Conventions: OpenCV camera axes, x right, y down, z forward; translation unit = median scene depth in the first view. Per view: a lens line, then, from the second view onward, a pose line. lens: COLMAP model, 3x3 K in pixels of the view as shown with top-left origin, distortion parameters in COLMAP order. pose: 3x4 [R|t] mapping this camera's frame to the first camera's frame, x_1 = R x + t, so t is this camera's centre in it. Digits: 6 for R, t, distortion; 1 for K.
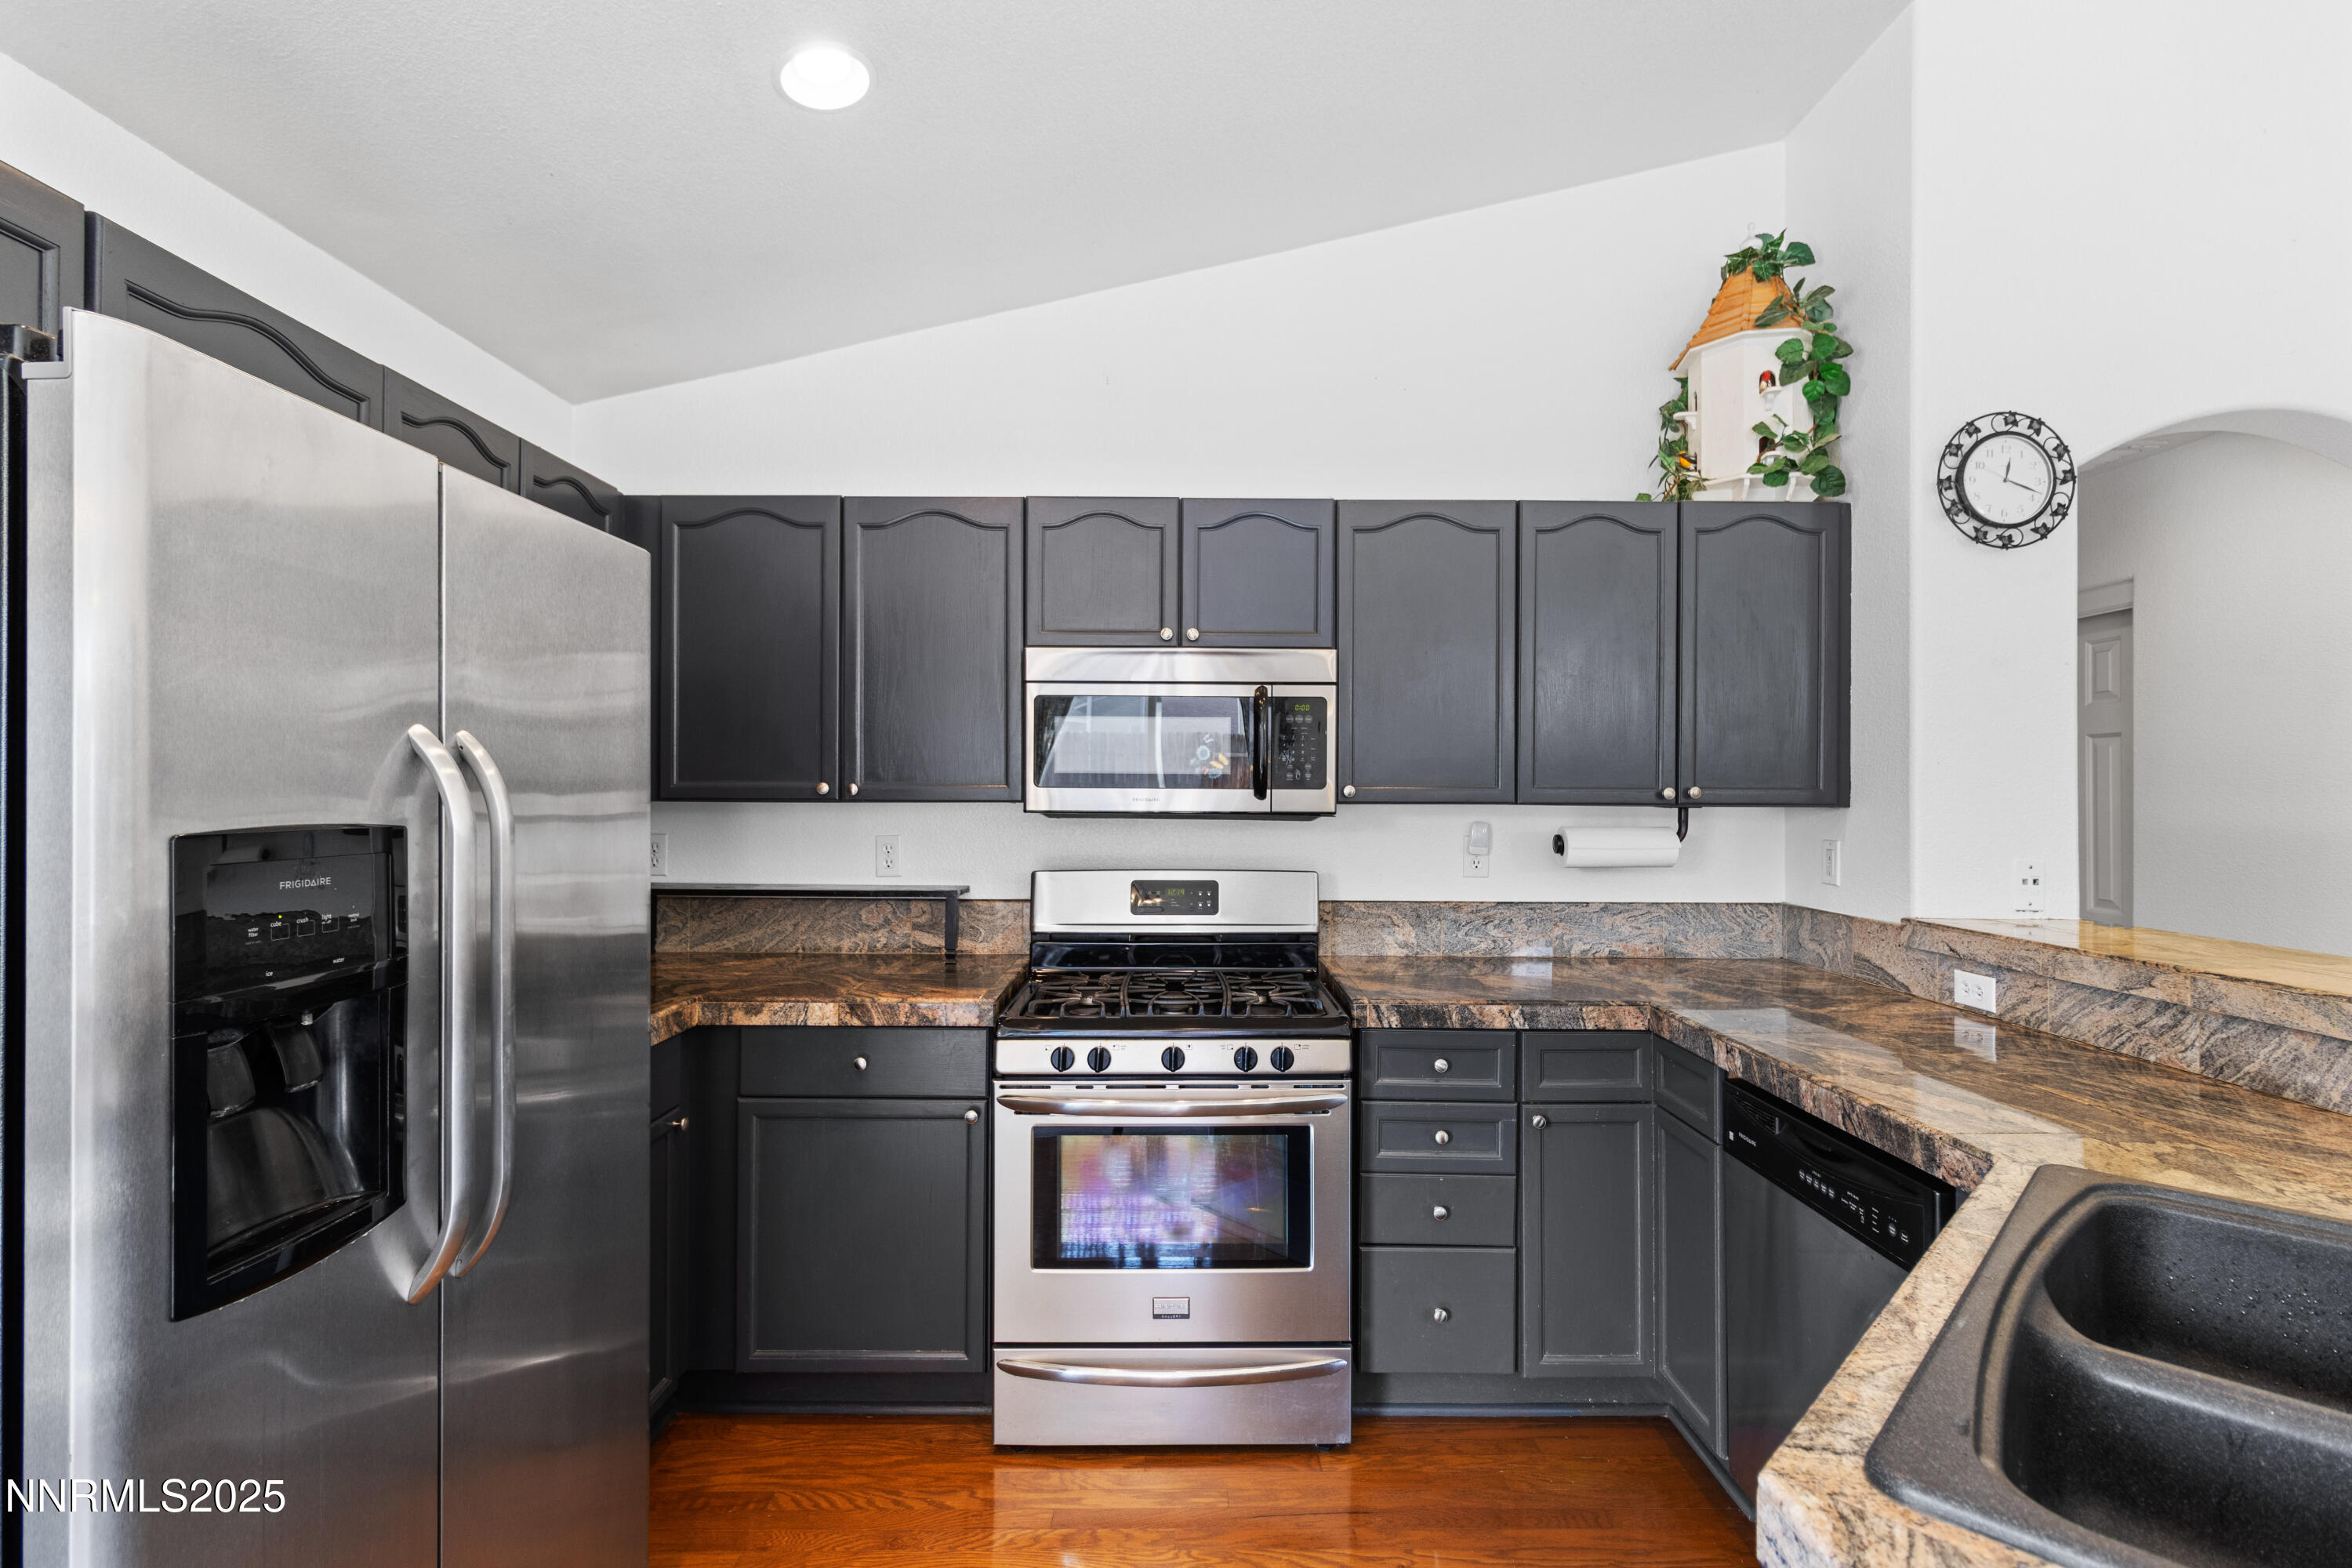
lens RADIAL K [[1088.5, 0, 1183.6], [0, 1088.5, 785.9], [0, 0, 1]] dist [0.001753, 0.000580]
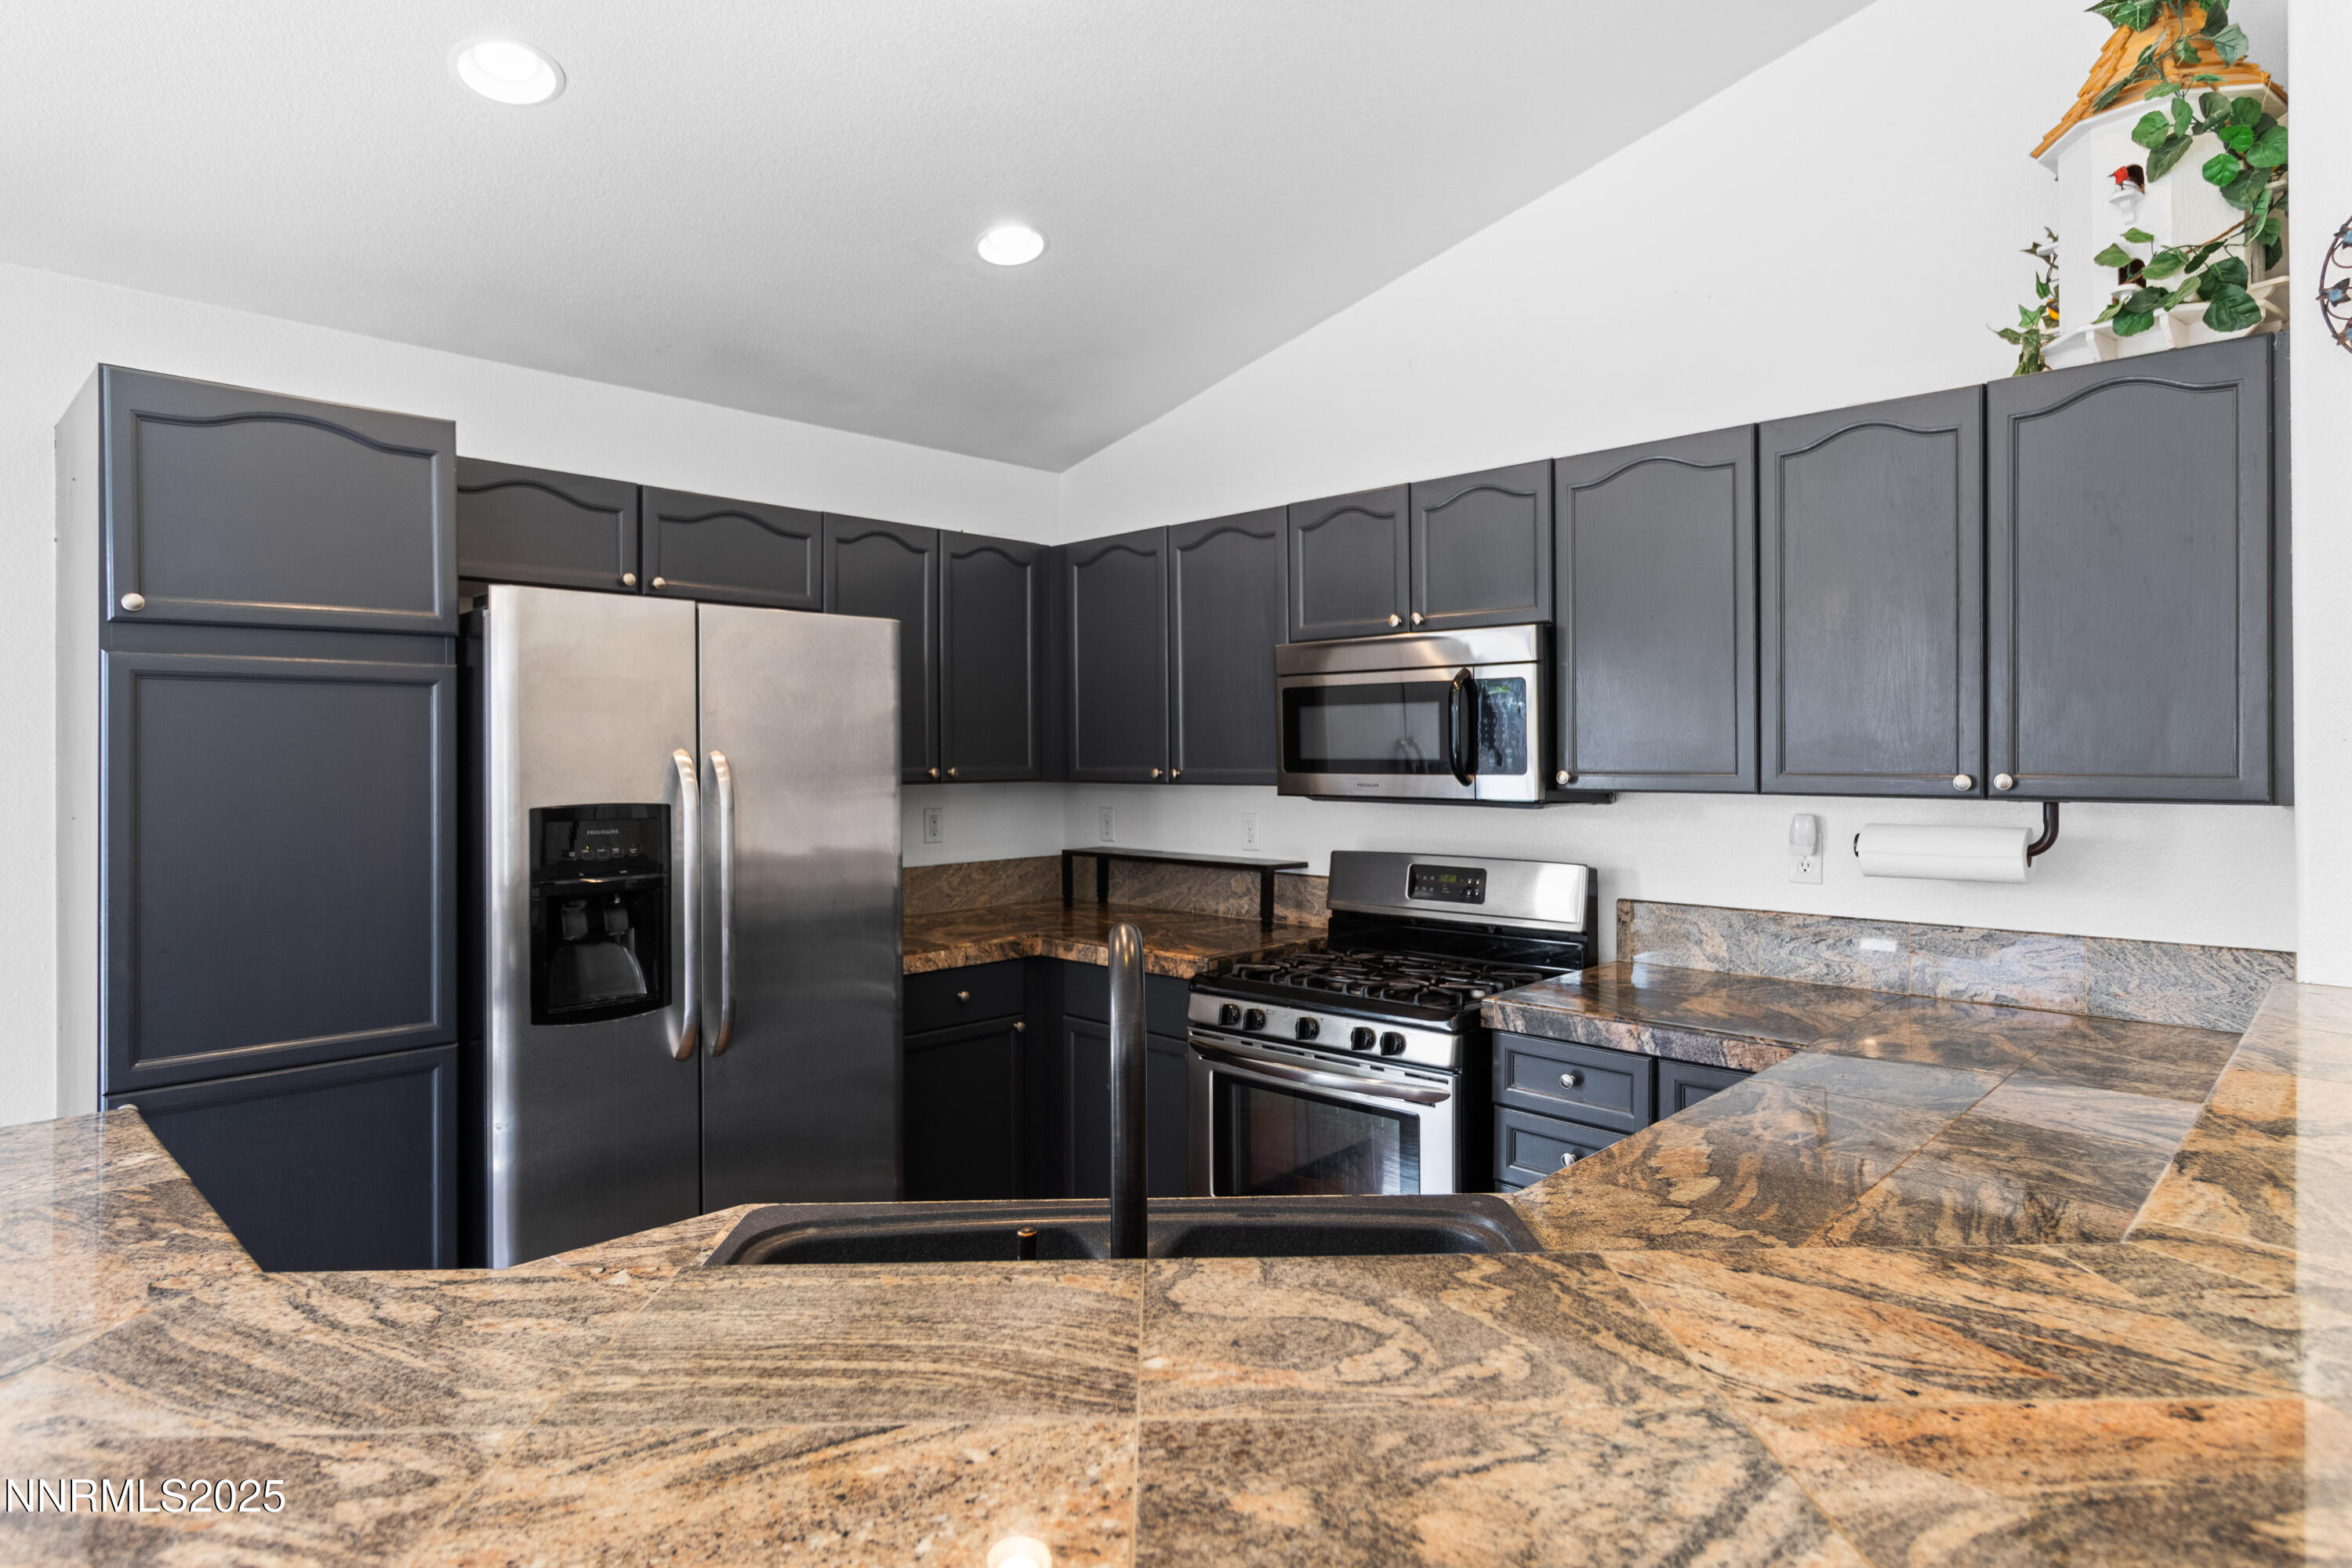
lens RADIAL K [[1271.0, 0, 1186.8], [0, 1271.0, 753.4], [0, 0, 1]] dist [-0.005621, -0.001021]
pose [[0.724935, -0.008585, -0.688764, 0.671649], [0.011129, 0.999938, -0.000750, -0.018164], [0.688727, -0.007121, 0.724985, 0.013186]]
